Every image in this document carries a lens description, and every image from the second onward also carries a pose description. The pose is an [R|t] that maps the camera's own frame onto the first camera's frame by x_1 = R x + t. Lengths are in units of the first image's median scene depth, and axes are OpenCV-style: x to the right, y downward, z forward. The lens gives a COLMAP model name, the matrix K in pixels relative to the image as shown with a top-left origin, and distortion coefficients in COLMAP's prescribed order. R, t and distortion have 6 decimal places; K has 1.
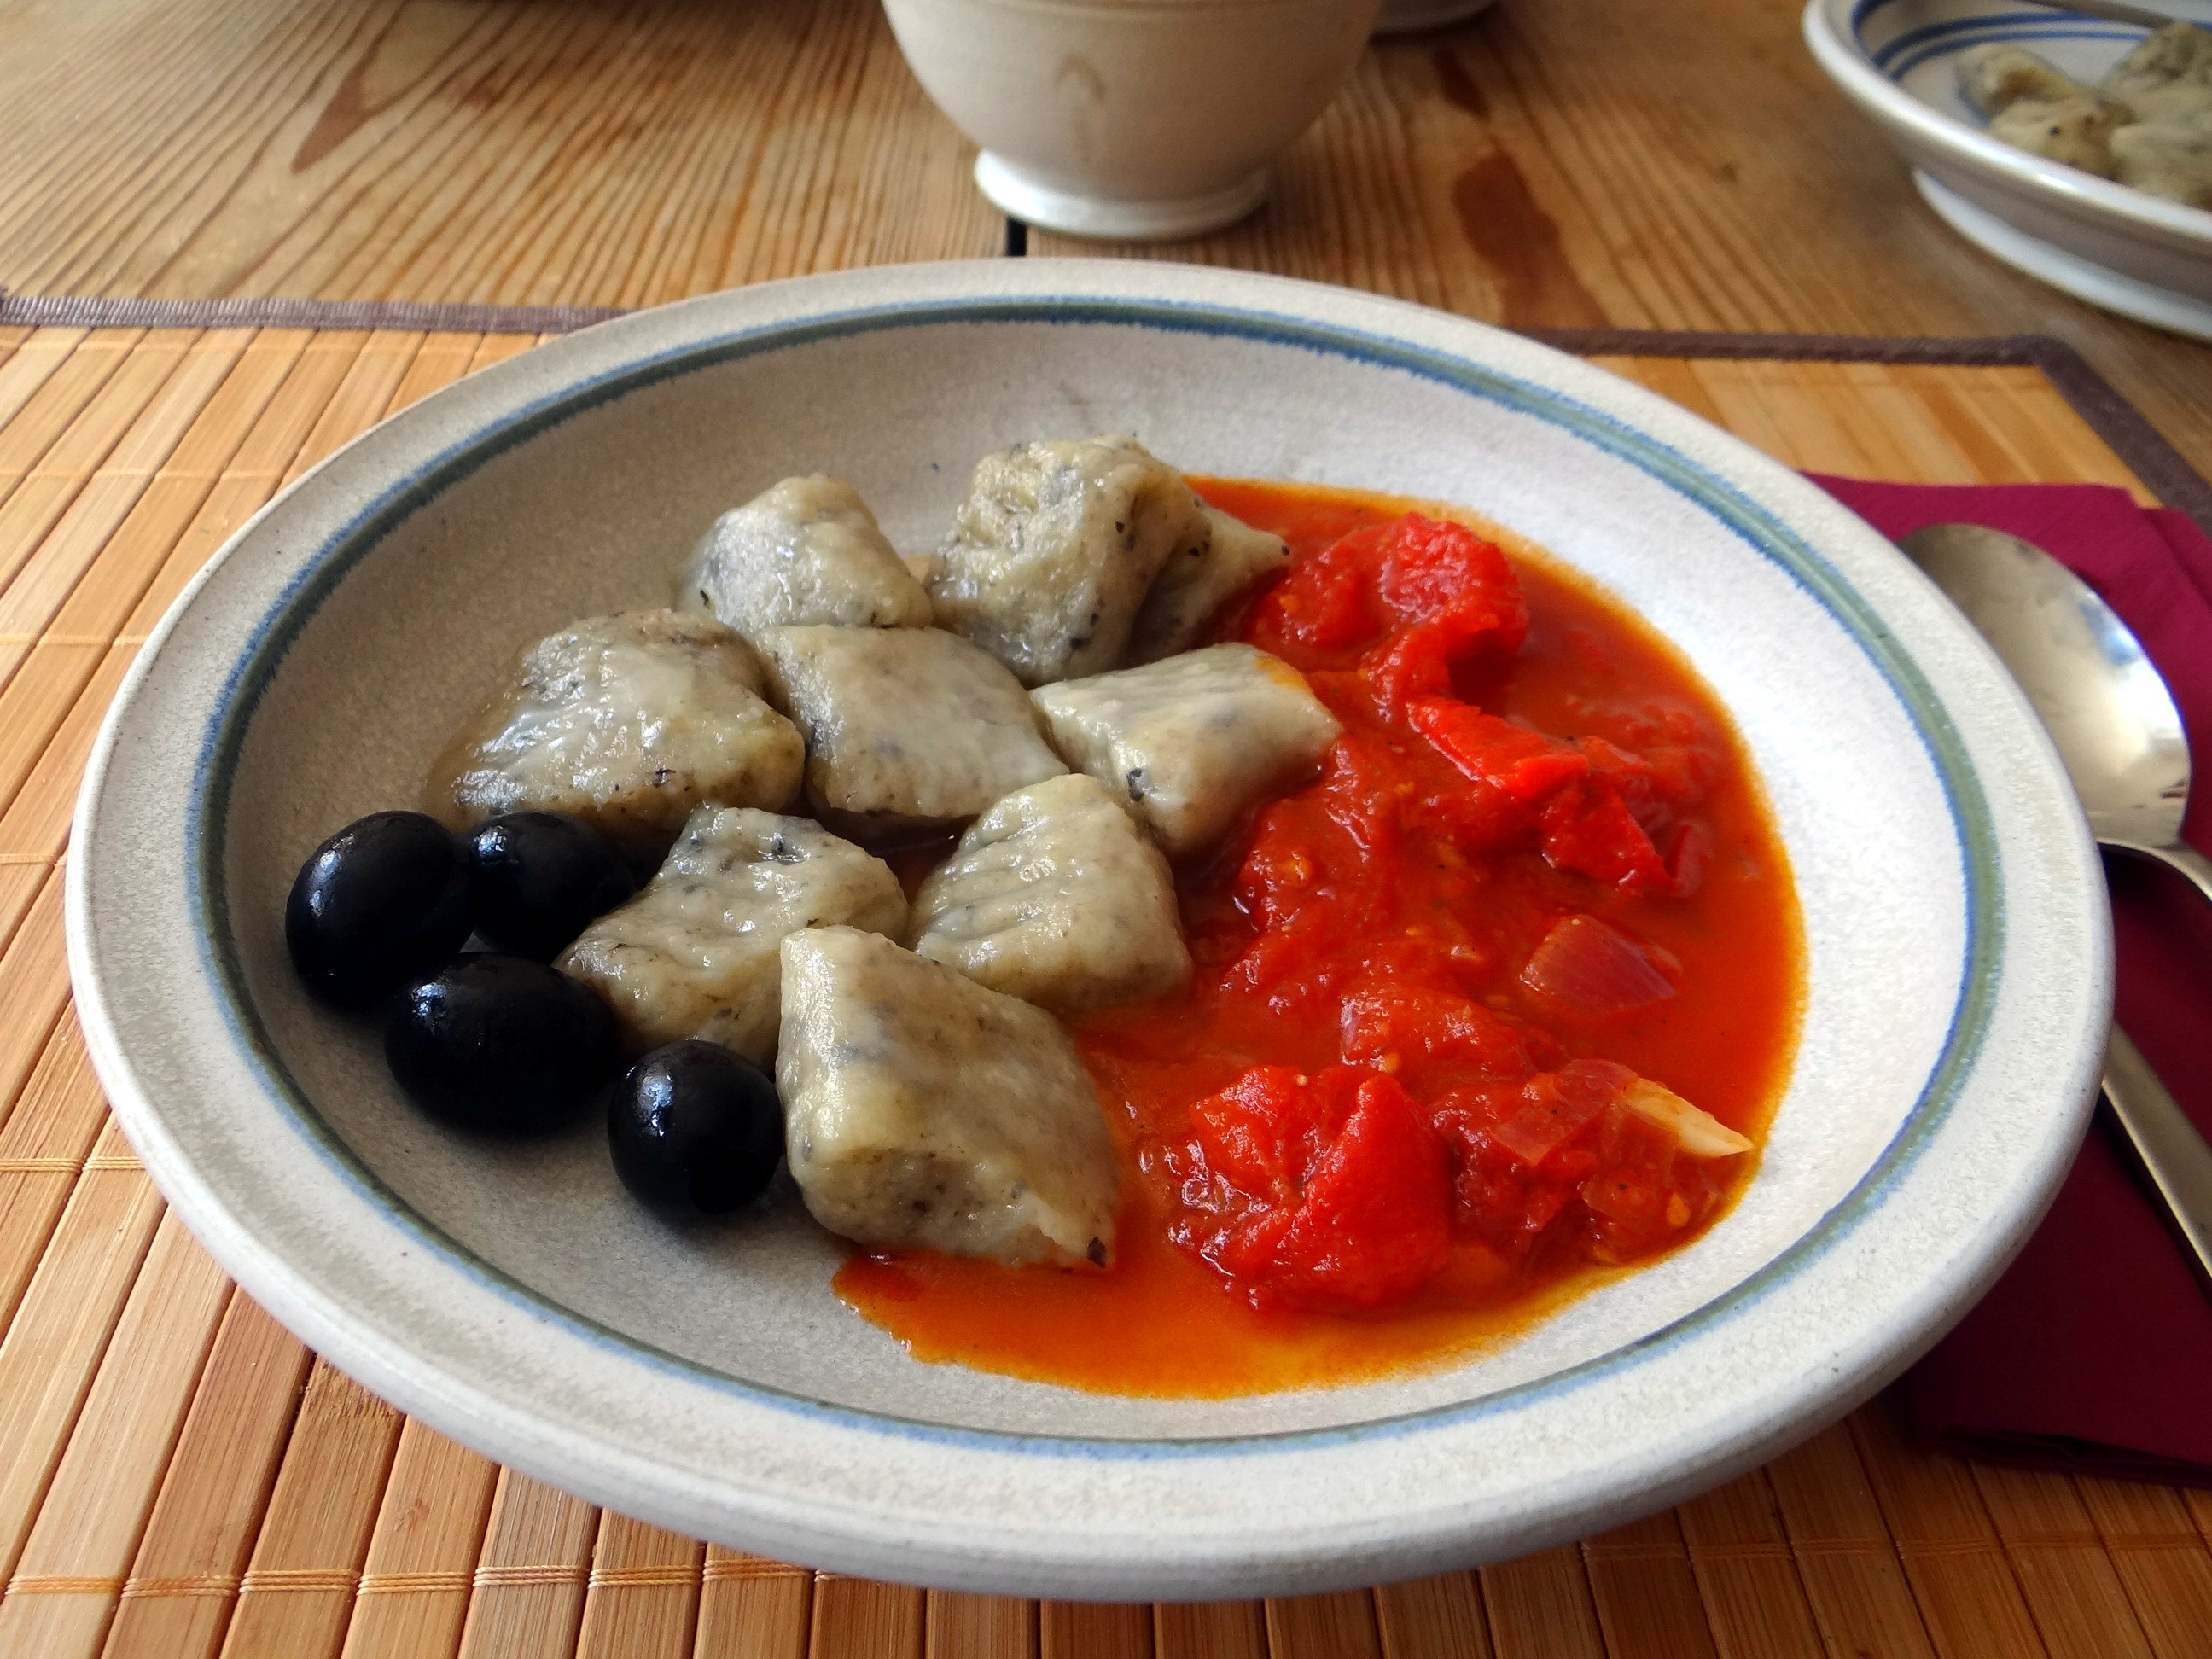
lens RADIAL K [[1722.0, 0, 1106.0], [0, 1722.0, 829.5], [0, 0, 1]] dist [-0.031486, 0.000705]
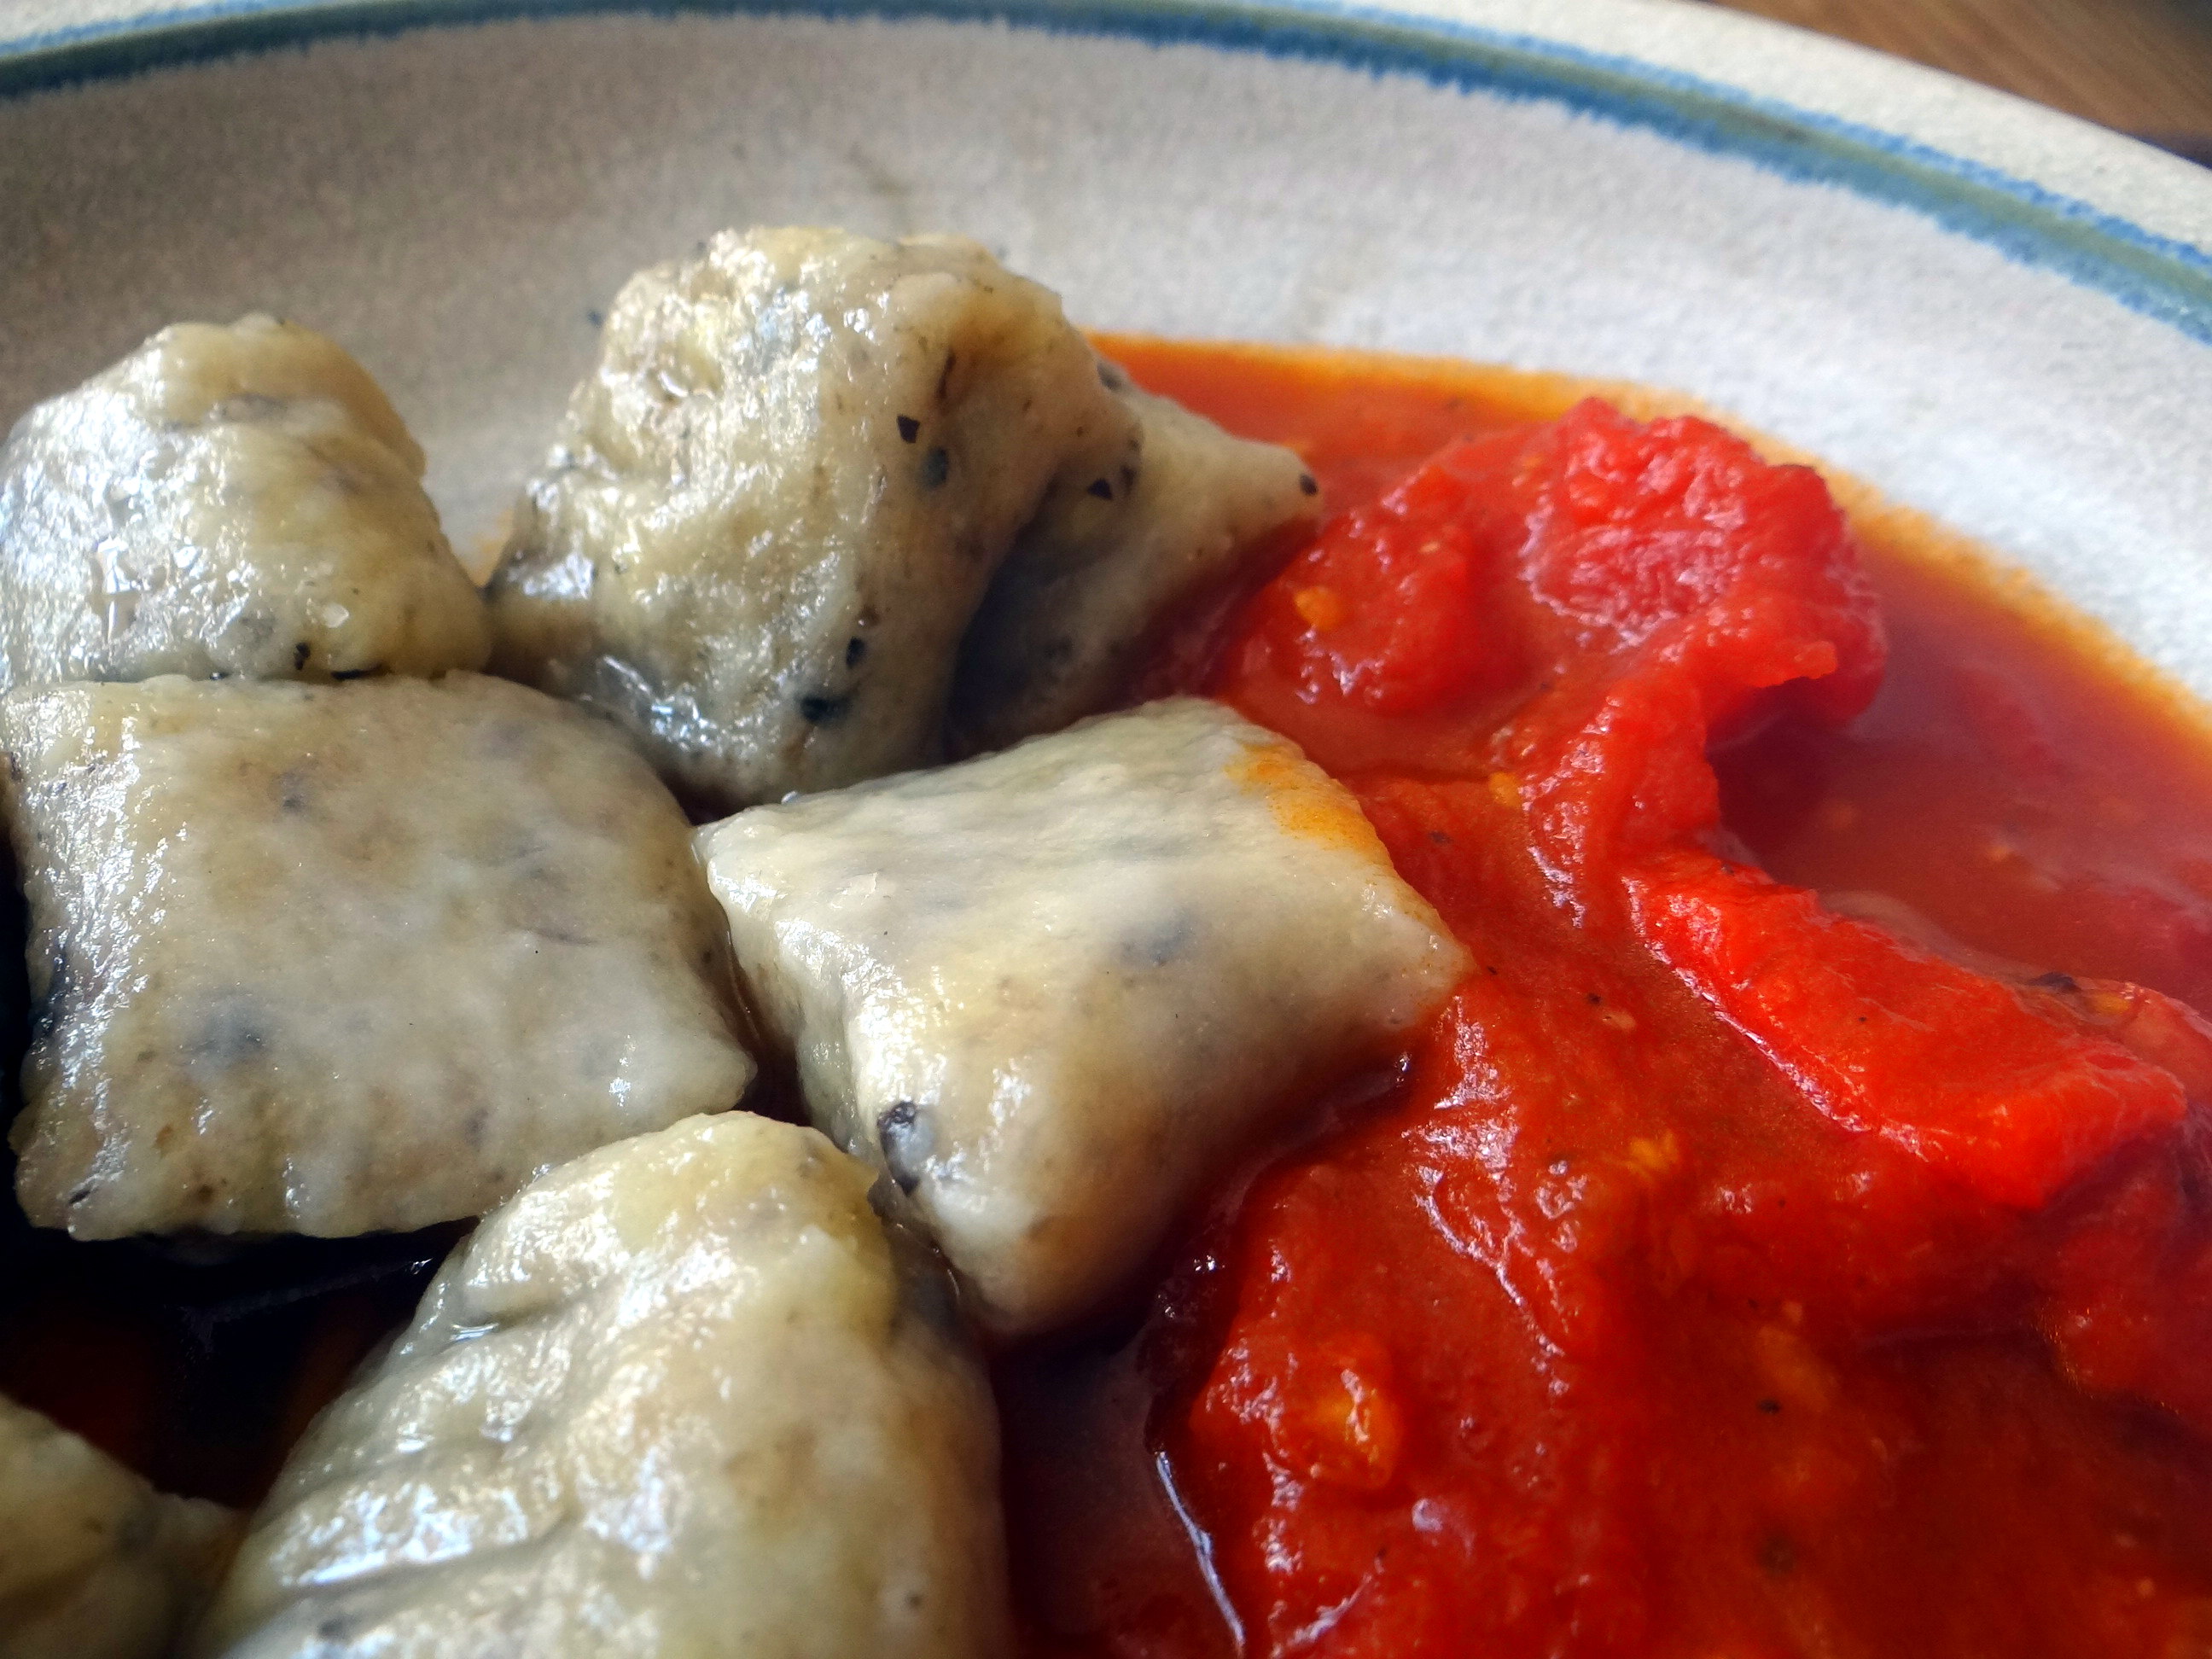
lens RADIAL K [[1722.0, 0, 1106.0], [0, 1722.0, 829.5], [0, 0, 1]] dist [-0.031486, 0.000705]
pose [[0.999991, -0.003451, 0.002356, 0.052960], [0.003365, 0.999361, 0.035581, -0.093206], [-0.002477, -0.035573, 0.999364, 0.577456]]
